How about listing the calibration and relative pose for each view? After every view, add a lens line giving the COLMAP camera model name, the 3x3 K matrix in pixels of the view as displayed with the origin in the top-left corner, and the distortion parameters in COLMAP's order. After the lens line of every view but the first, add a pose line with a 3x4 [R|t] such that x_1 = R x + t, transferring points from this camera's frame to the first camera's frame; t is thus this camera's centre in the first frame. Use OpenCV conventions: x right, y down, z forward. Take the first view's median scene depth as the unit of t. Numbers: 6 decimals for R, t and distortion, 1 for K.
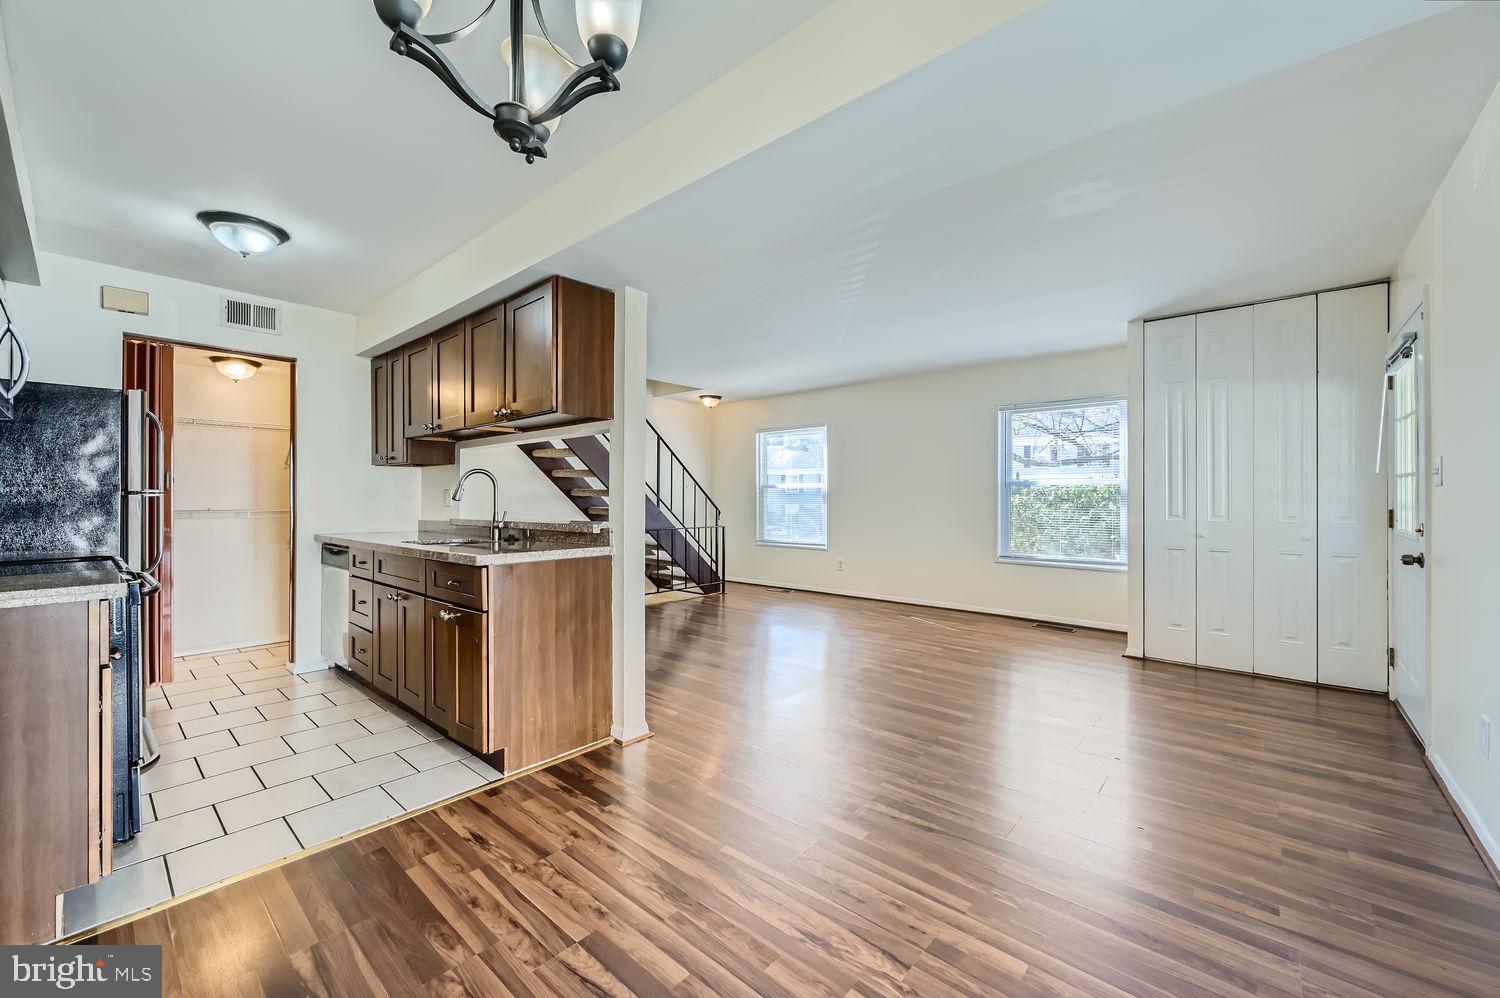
lens RADIAL K [[594.5, 0, 749.5], [0, 594.5, 492.9], [0, 0, 1]] dist [-0.000509, -0.000229]
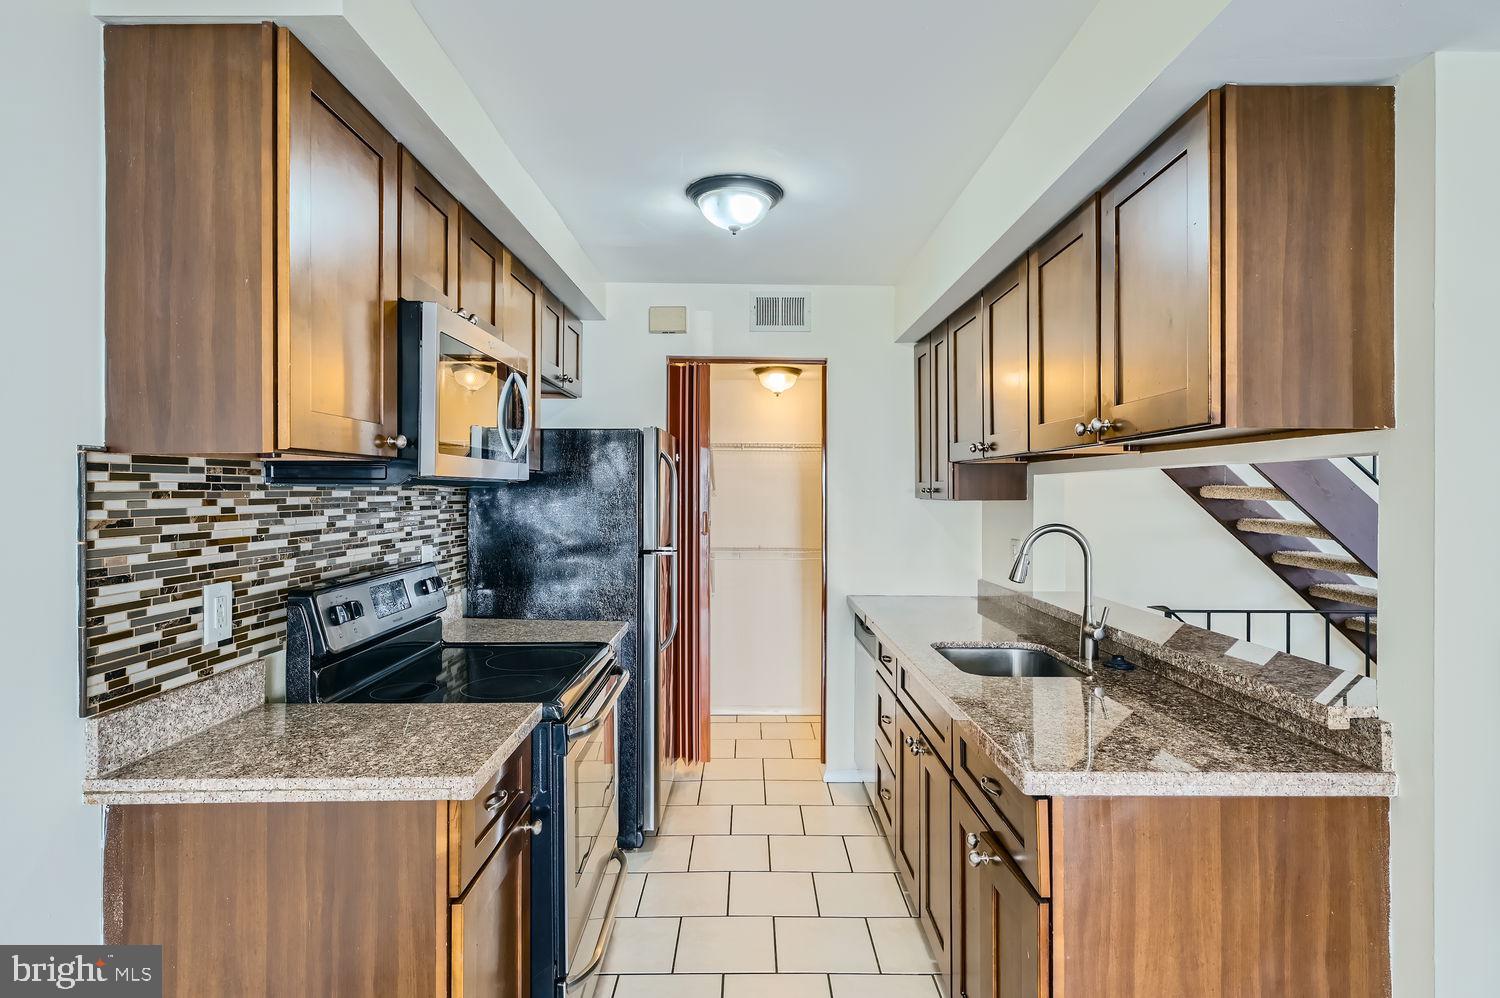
lens RADIAL K [[771.9, 0, 747.8], [0, 771.9, 486.3], [0, 0, 1]] dist [0.000975, -0.000163]
pose [[0.662350, -0.002080, -0.749191, -0.131998], [0.003055, 0.999995, -0.000075, -0.087423], [0.749188, -0.002239, 0.662353, 0.373953]]
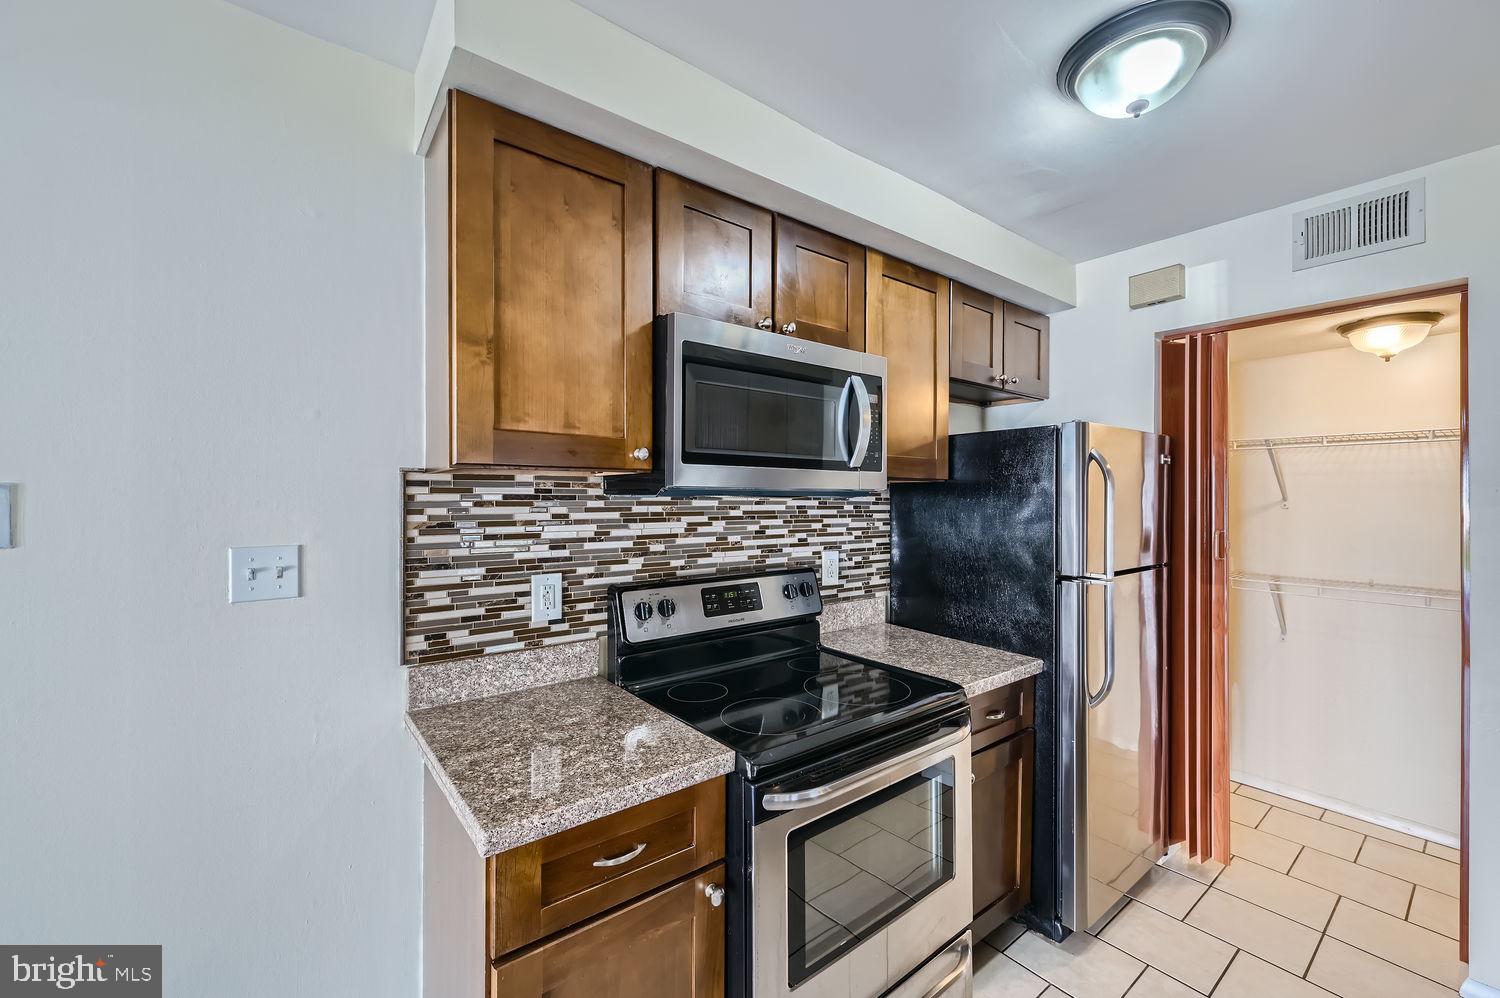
lens RADIAL K [[594.5, 0, 753.8], [0, 594.5, 495.4], [0, 0, 1]] dist [-0.000509, -0.000229]
pose [[-0.183679, -0.003647, -0.982980, -0.307699], [0.004045, 0.999982, -0.004466, -0.087048], [0.982978, -0.004796, -0.183660, 0.745129]]
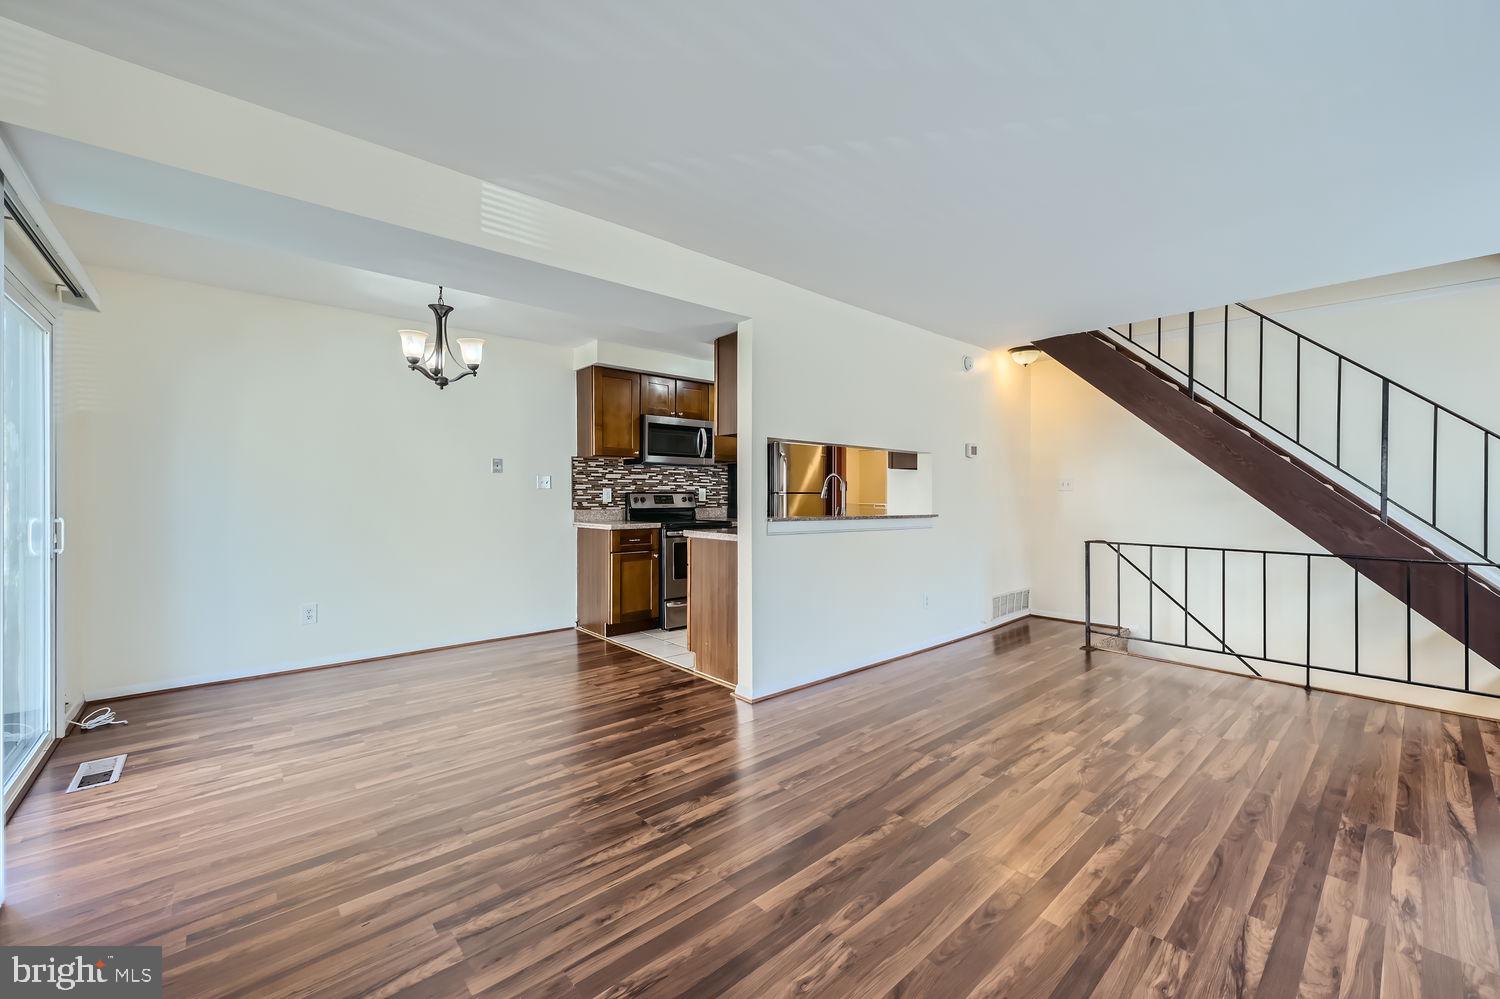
lens RADIAL K [[594.5, 0, 751.6], [0, 594.5, 494.6], [0, 0, 1]] dist [-0.000509, -0.000229]
pose [[-0.119894, -0.000036, -0.992787, 0.959780], [0.006060, 0.999981, -0.000768, 0.005740], [0.992768, -0.006108, -0.119891, 1.119925]]
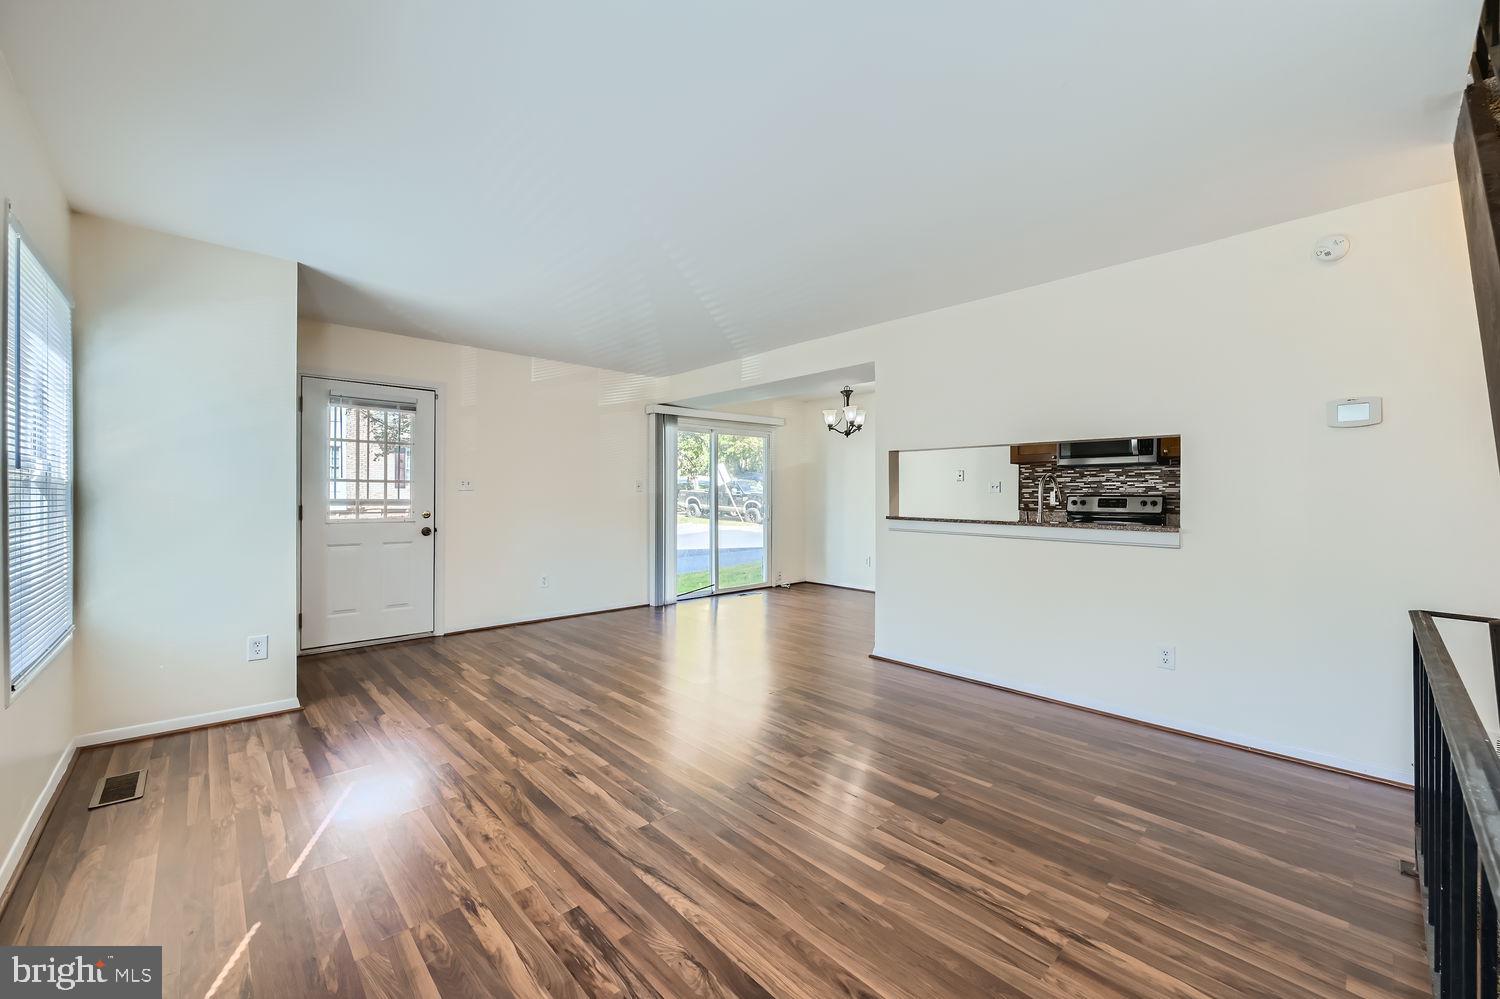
lens RADIAL K [[594.5, 0, 751.2], [0, 594.5, 502.7], [0, 0, 1]] dist [-0.000509, -0.000229]
pose [[-0.995418, -0.003651, 0.095554, -0.009670], [-0.003301, 0.999987, 0.003822, 0.014329], [-0.095567, 0.003489, -0.995417, 2.481677]]
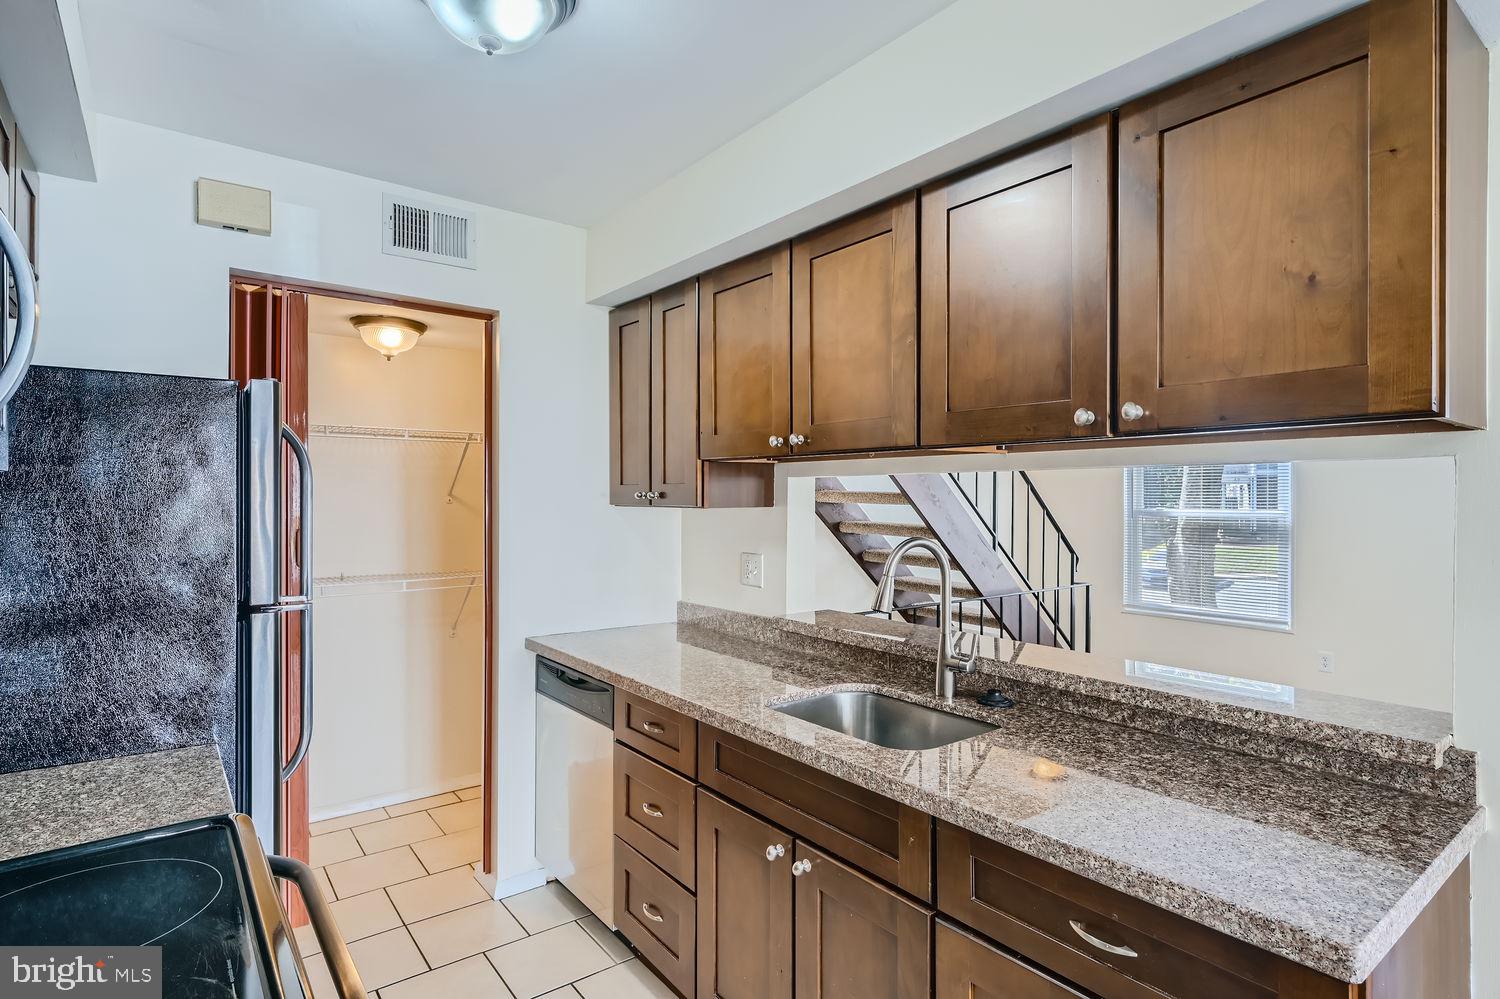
lens RADIAL K [[771.9, 0, 749.9], [0, 771.9, 495.0], [0, 0, 1]] dist [0.000975, -0.000163]
pose [[0.980513, 0.002447, -0.196437, -0.533896], [-0.001112, 0.999976, 0.006904, -0.087267], [0.196449, -0.006551, 0.980492, 0.477446]]
